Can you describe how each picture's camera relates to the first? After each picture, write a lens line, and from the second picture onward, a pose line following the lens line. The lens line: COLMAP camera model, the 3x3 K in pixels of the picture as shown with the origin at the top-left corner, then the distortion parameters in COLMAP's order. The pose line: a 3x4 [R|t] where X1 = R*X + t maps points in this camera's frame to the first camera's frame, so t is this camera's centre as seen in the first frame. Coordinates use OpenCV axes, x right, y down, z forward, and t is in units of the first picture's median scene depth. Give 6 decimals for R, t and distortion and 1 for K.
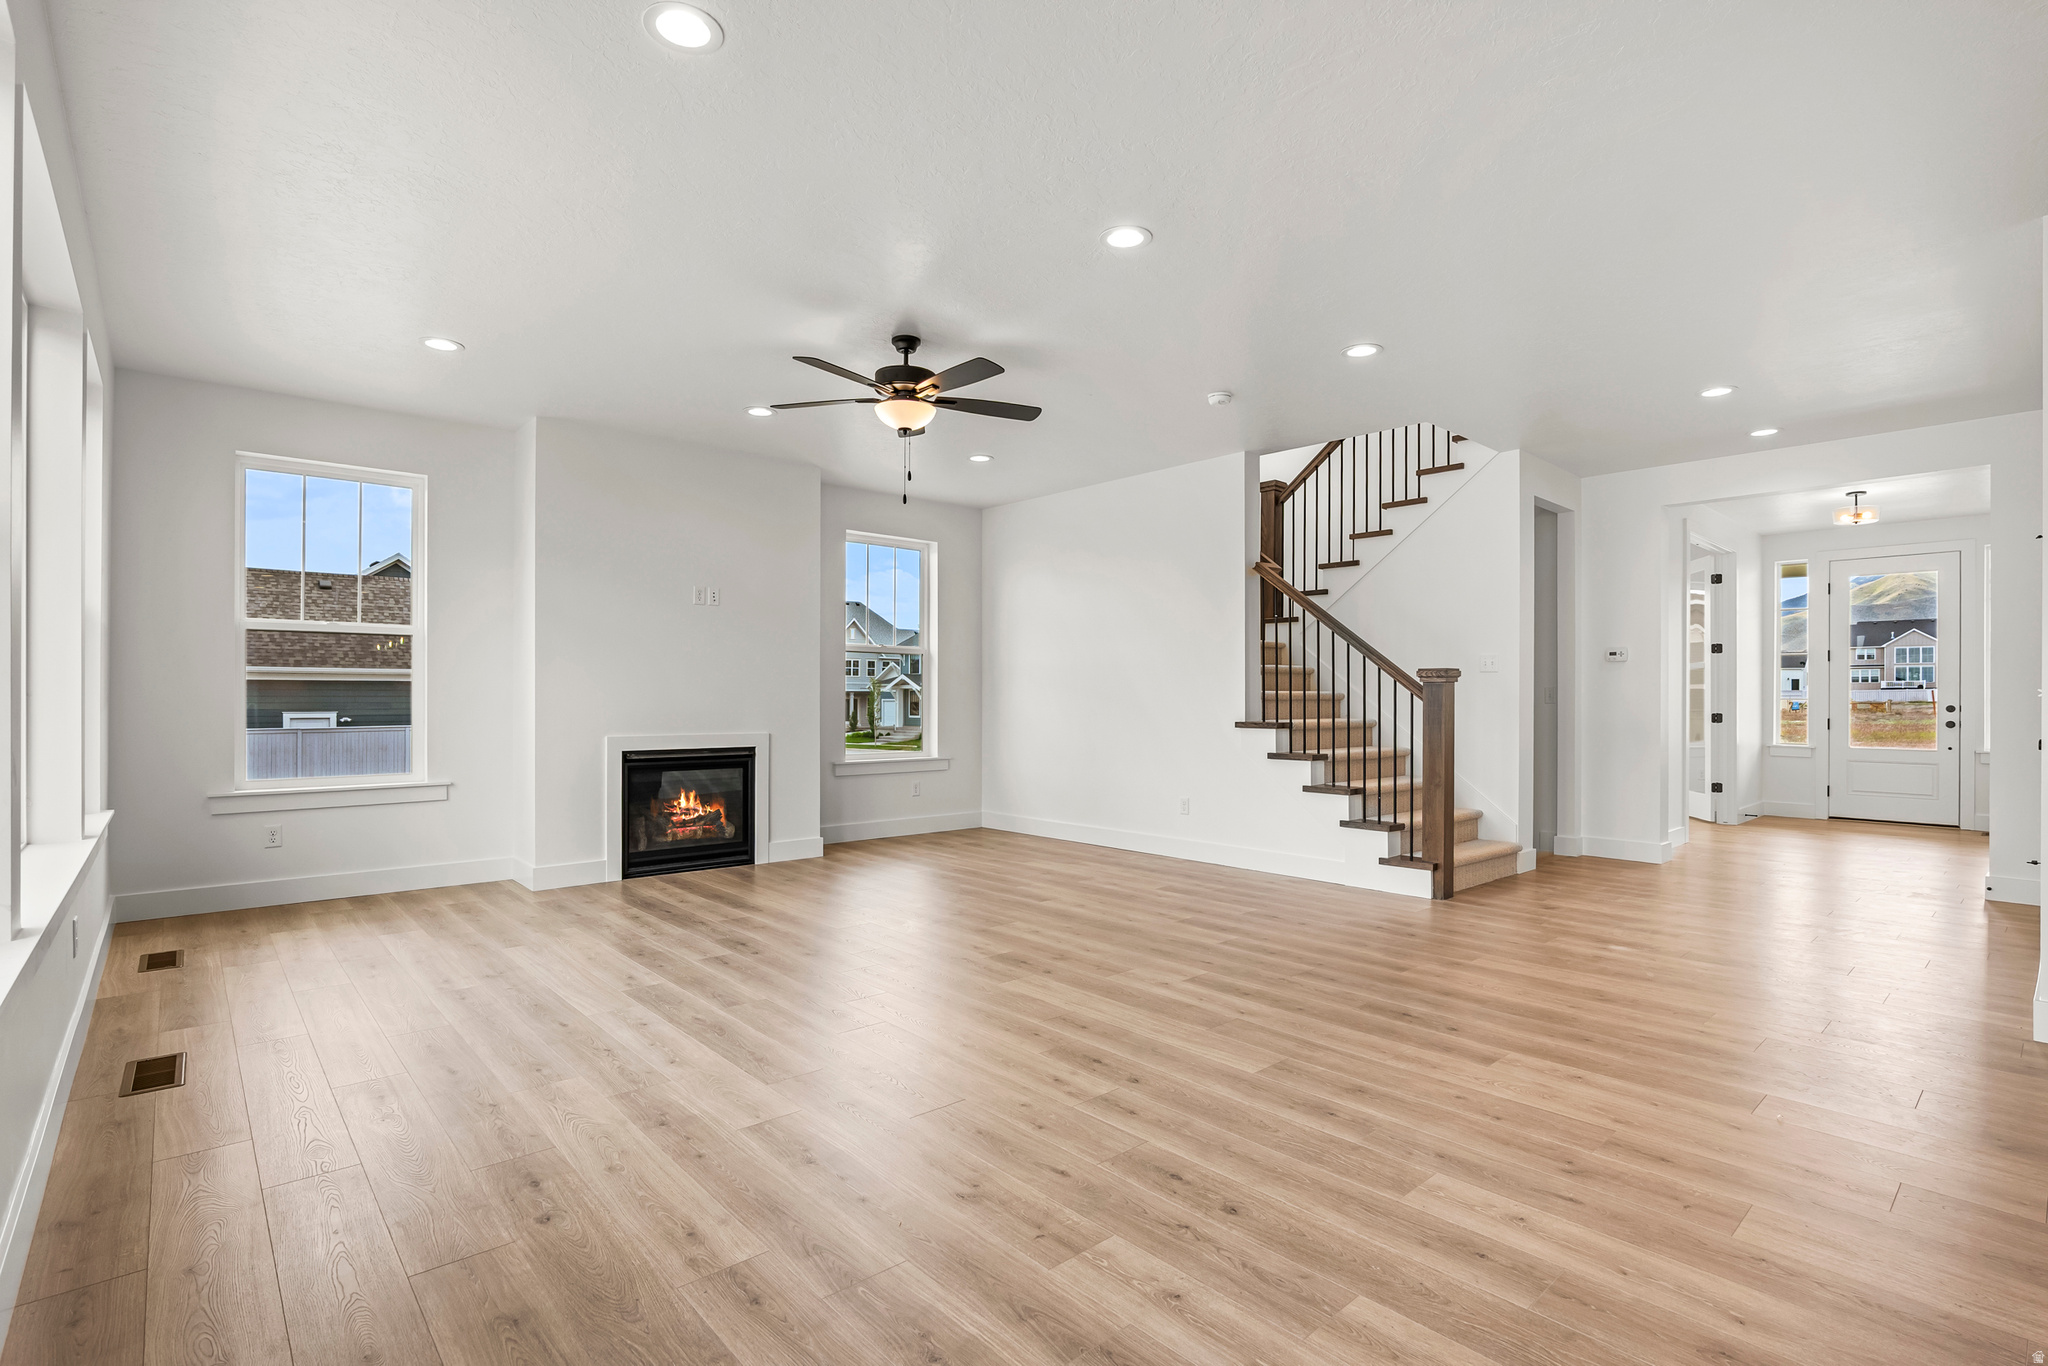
lens RADIAL K [[951.4, 0, 1031.8], [0, 951.4, 703.9], [0, 0, 1]] dist [-0.023743, 0.004684]
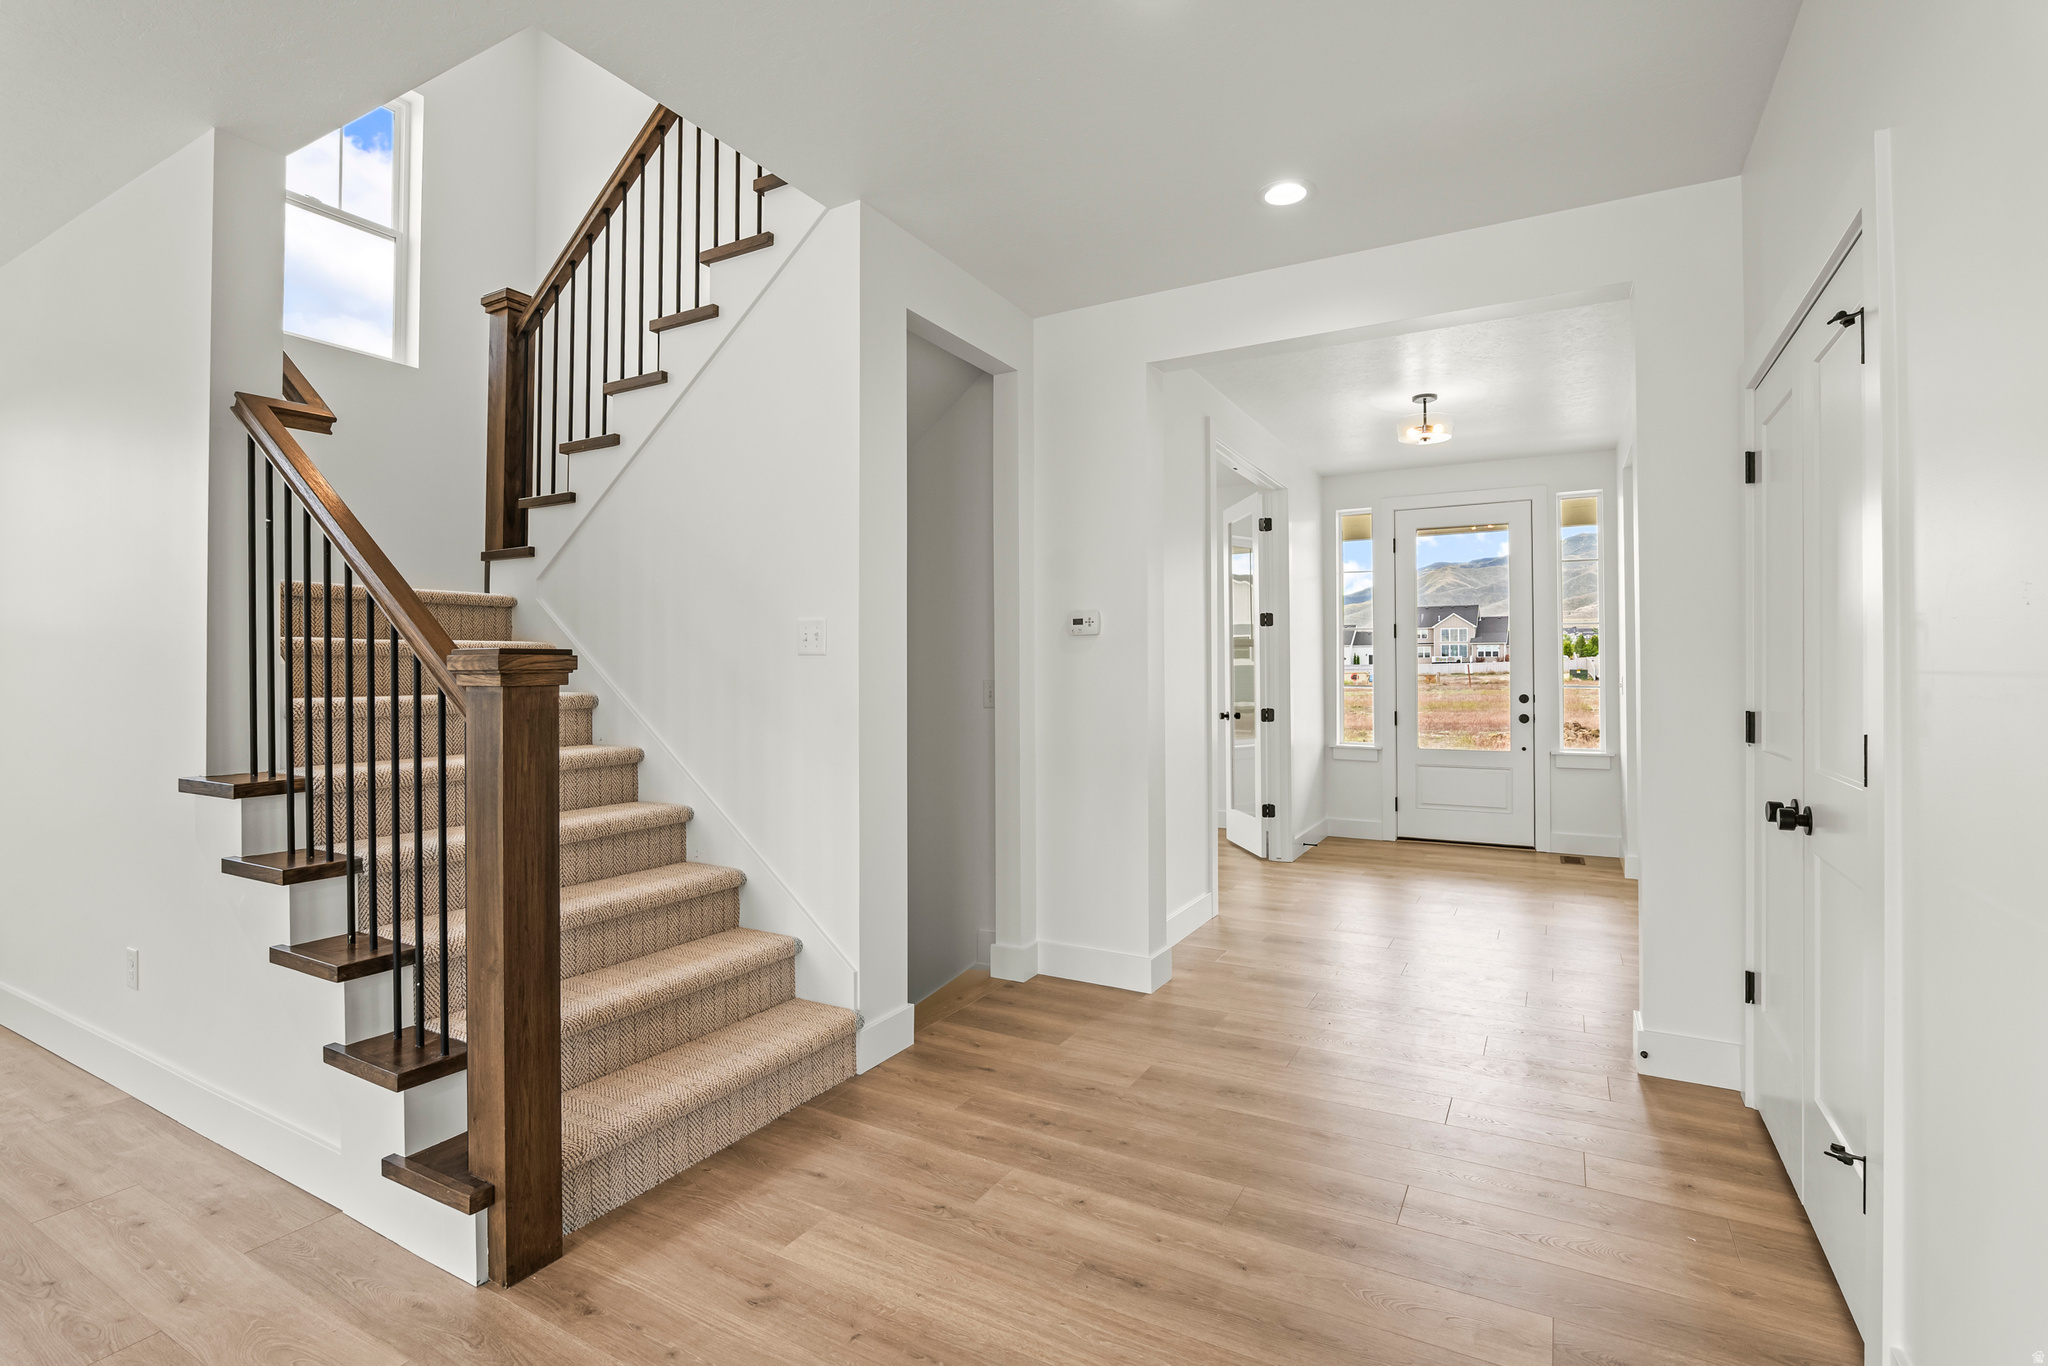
lens RADIAL K [[951.4, 0, 1022.2], [0, 951.4, 654.6], [0, 0, 1]] dist [-0.023743, 0.004684]
pose [[0.946253, 0.003029, 0.323413, 0.448986], [0.004749, 0.999718, -0.023260, -0.022673], [-0.323392, 0.023545, 0.945972, 0.527851]]
